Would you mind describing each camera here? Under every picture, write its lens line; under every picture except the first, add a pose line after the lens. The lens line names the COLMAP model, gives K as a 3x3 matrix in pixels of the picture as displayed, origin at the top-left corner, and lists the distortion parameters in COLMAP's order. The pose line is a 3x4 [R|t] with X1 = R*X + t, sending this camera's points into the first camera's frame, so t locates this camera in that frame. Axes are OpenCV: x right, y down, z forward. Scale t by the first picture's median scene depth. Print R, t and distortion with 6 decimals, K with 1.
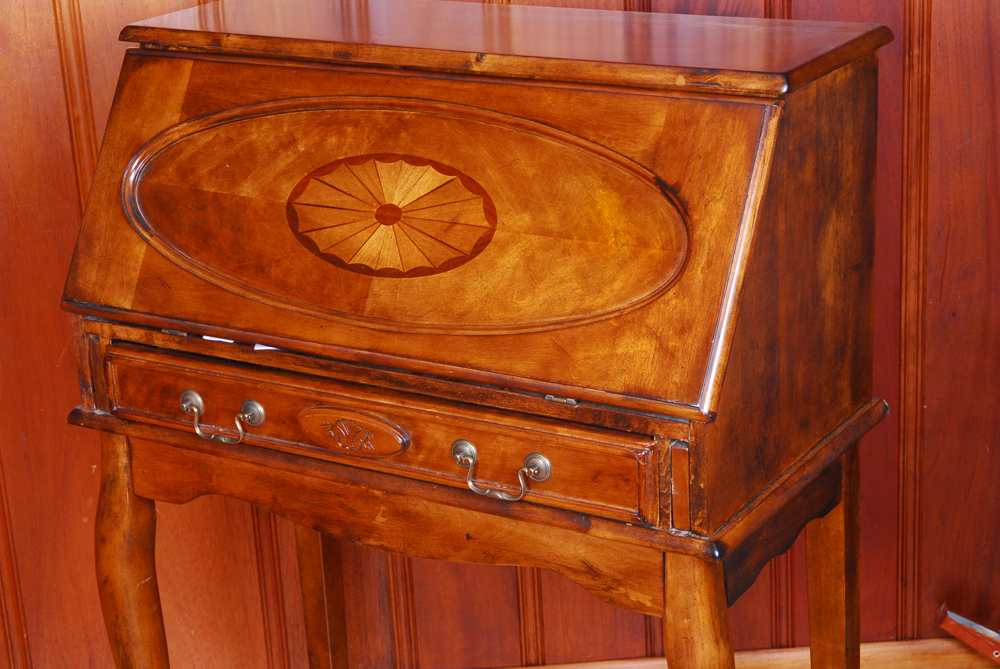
lens RADIAL K [[2053.3, 0, 500.0], [0, 2053.3, 334.5], [0, 0, 1]] dist [0.046261, -0.176907]
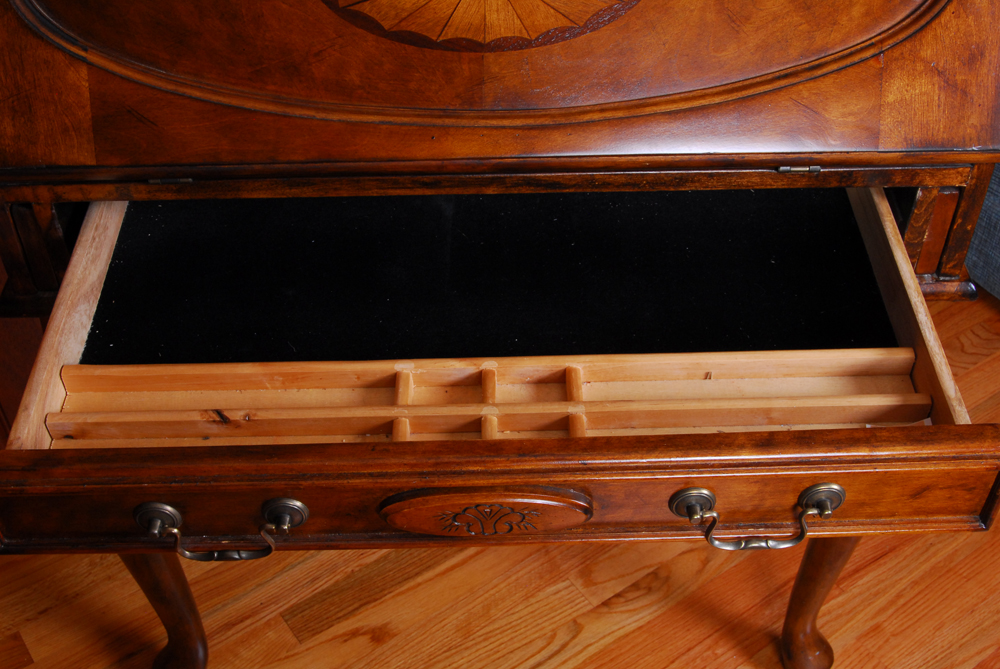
lens RADIAL K [[1260.9, 0, 501.4], [0, 1260.9, 347.8], [0, 0, 1]] dist [-0.029093, 0.014198]
pose [[0.839132, -0.343001, 0.422146, -0.278444], [0.149394, 0.891597, 0.427476, -0.123812], [-0.523009, -0.295643, 0.799411, 0.602208]]
